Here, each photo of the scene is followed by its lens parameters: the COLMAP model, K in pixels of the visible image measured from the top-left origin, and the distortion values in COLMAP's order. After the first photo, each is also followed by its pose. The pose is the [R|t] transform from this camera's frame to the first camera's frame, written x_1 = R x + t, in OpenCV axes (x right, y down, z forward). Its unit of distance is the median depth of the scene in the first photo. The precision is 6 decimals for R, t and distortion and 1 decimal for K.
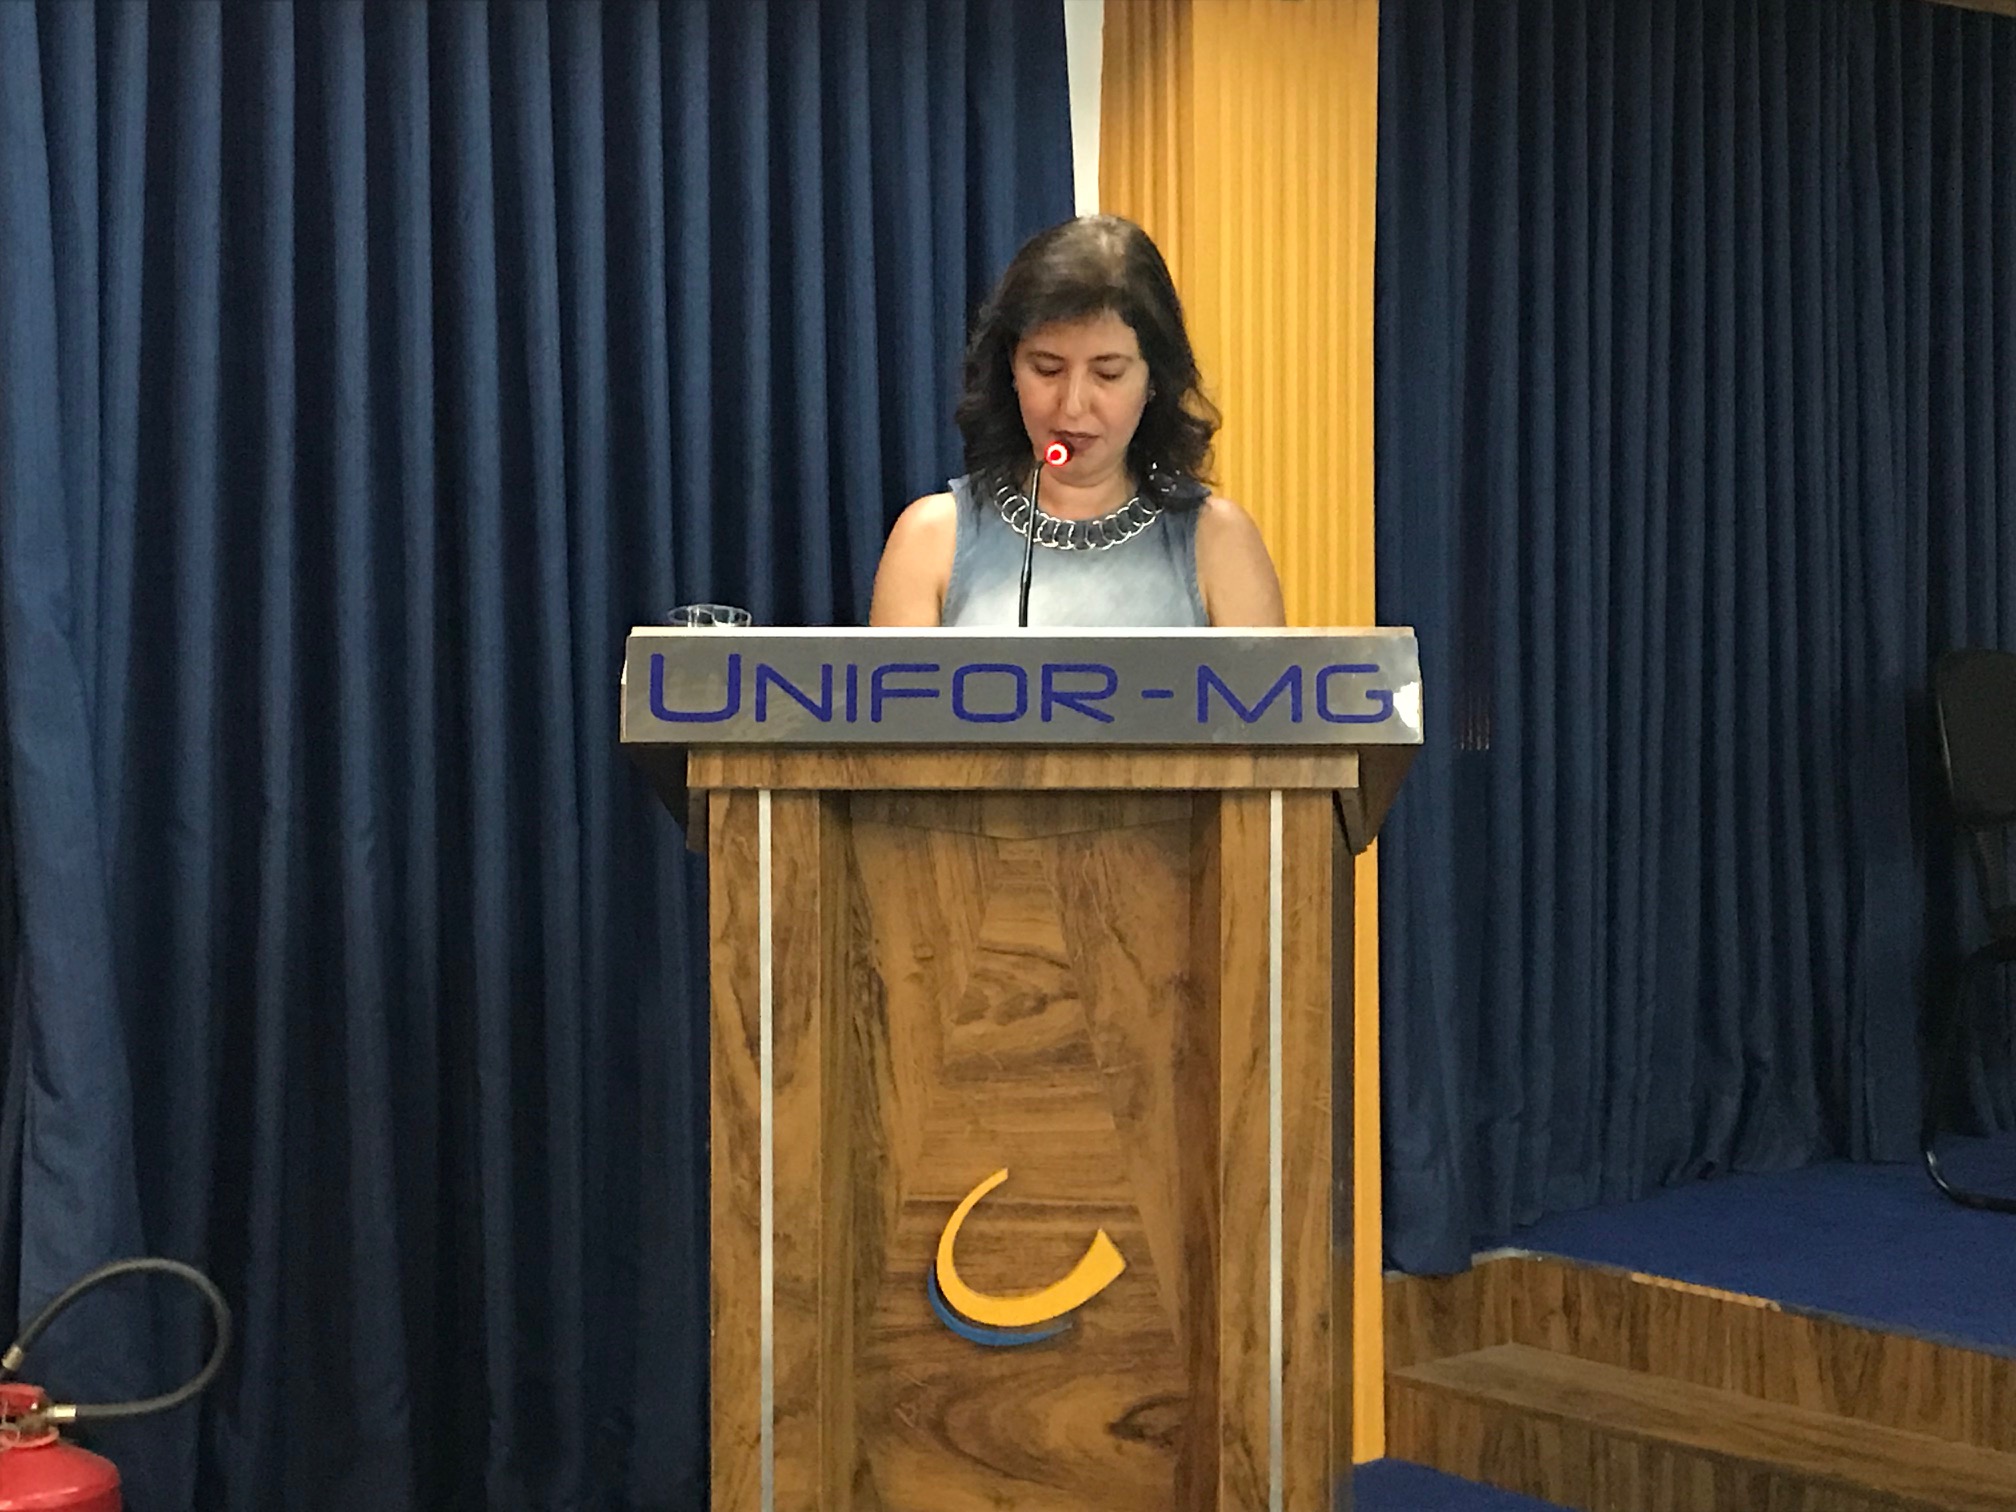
lens RADIAL K [[3356.3, 0, 1008.0], [0, 3356.3, 756.0], [0, 0, 1]] dist [0.252000, -0.950452]
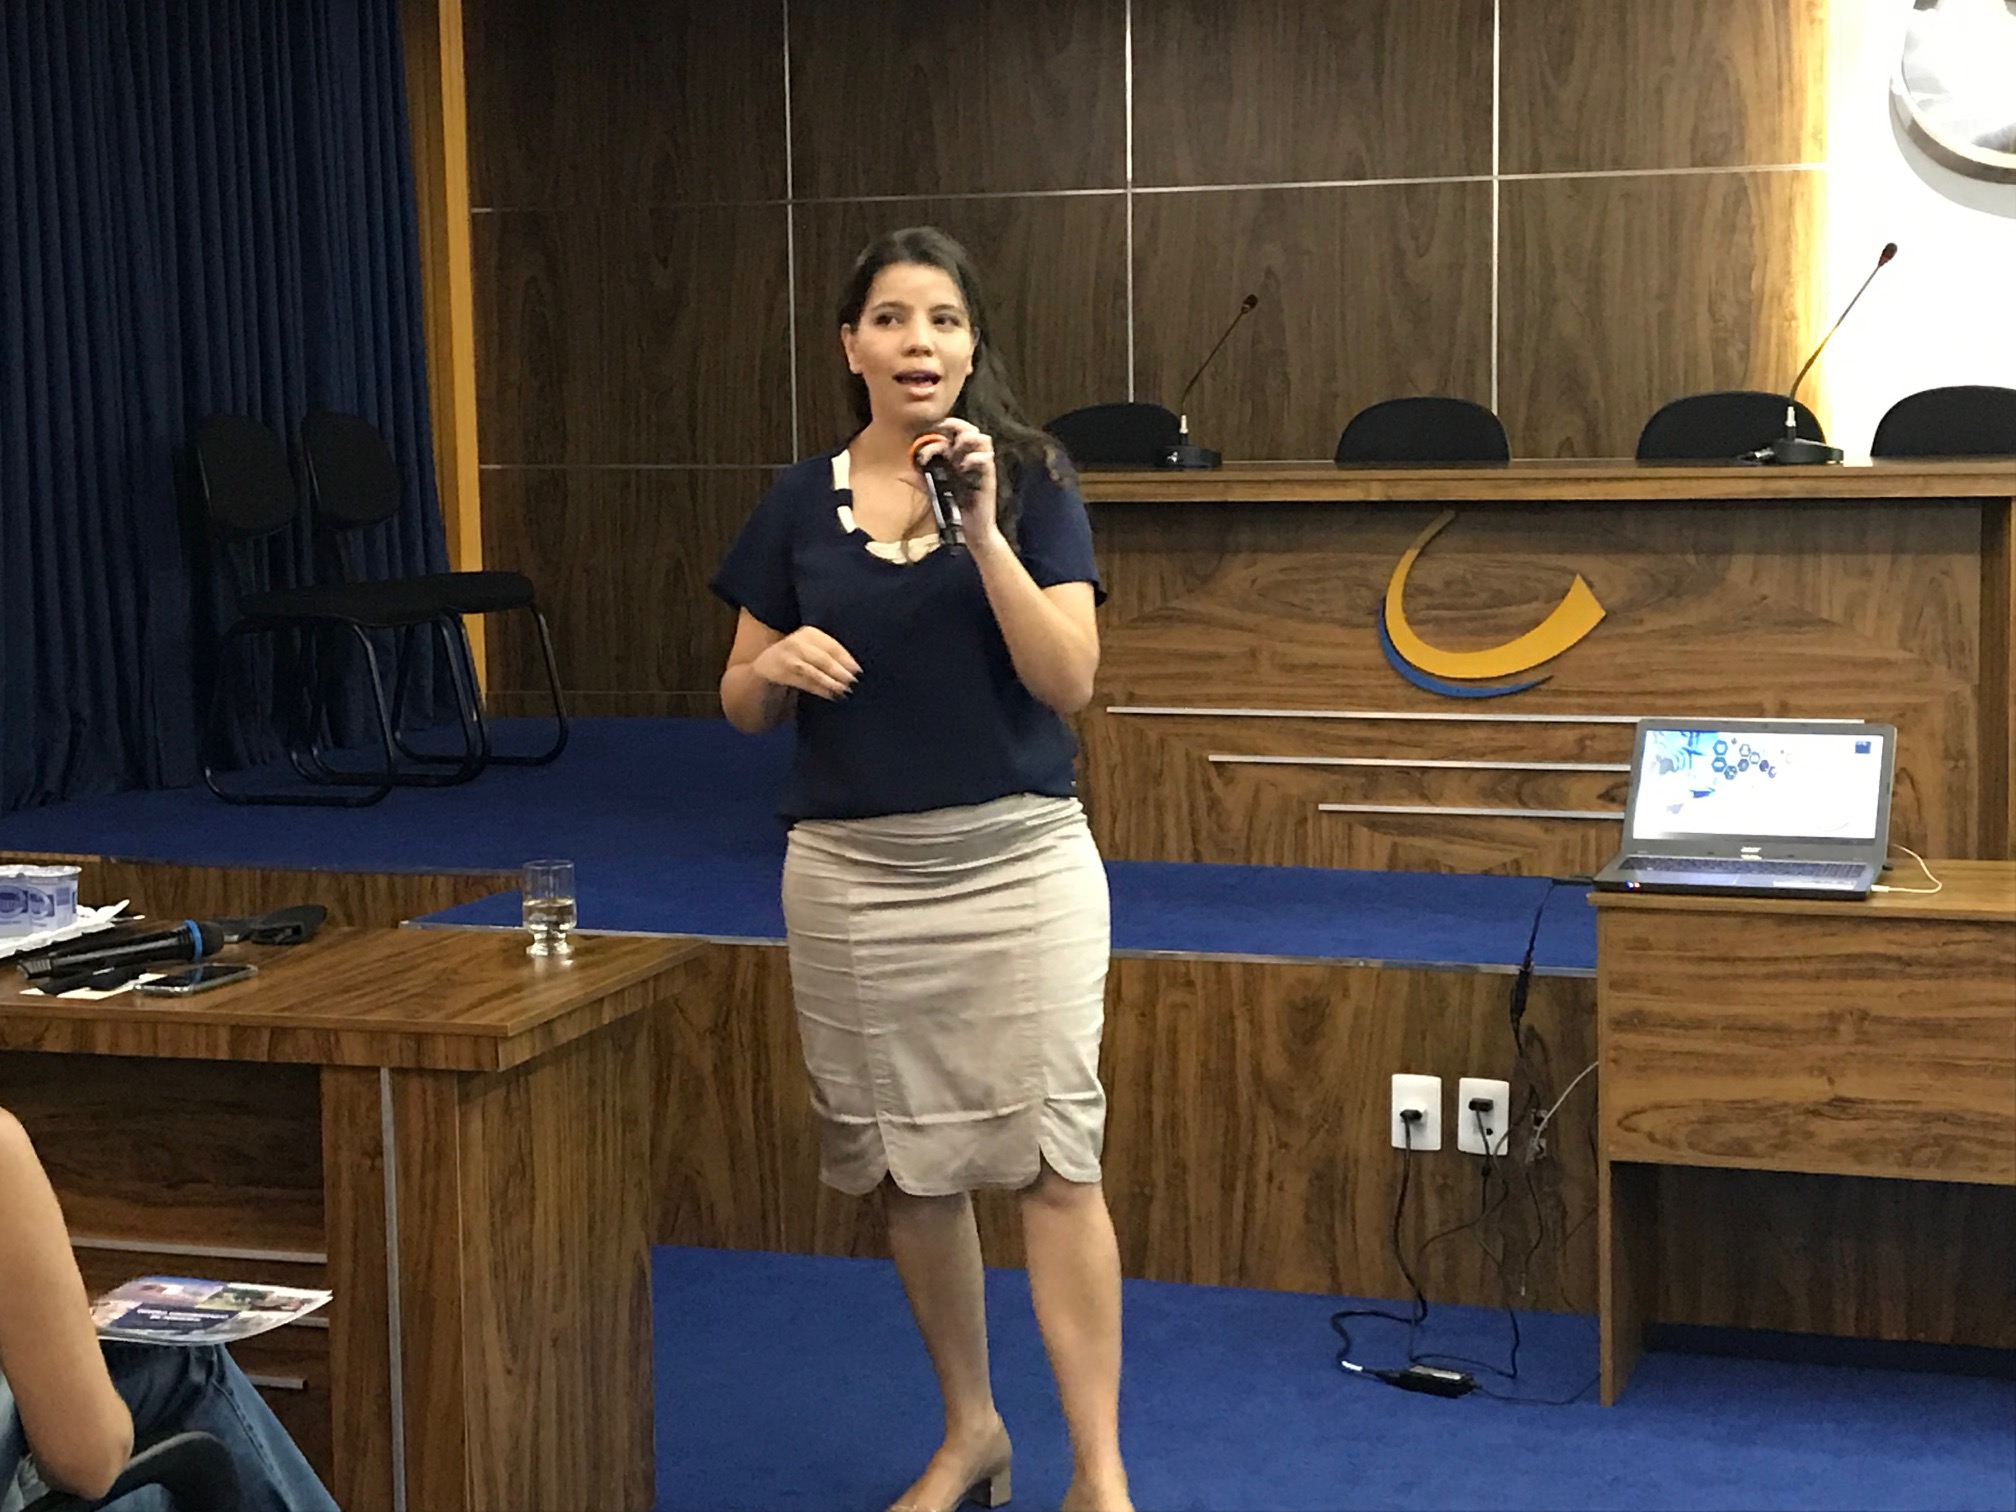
lens RADIAL K [[3452.9, 0, 972.5], [0, 3452.9, 663.0], [0, 0, 1]] dist [0.277935, -1.460619]
pose [[0.875118, -0.049571, 0.481365, -0.274210], [0.037313, 0.998690, 0.035010, 0.061172], [-0.482470, -0.012677, 0.875821, -0.795063]]
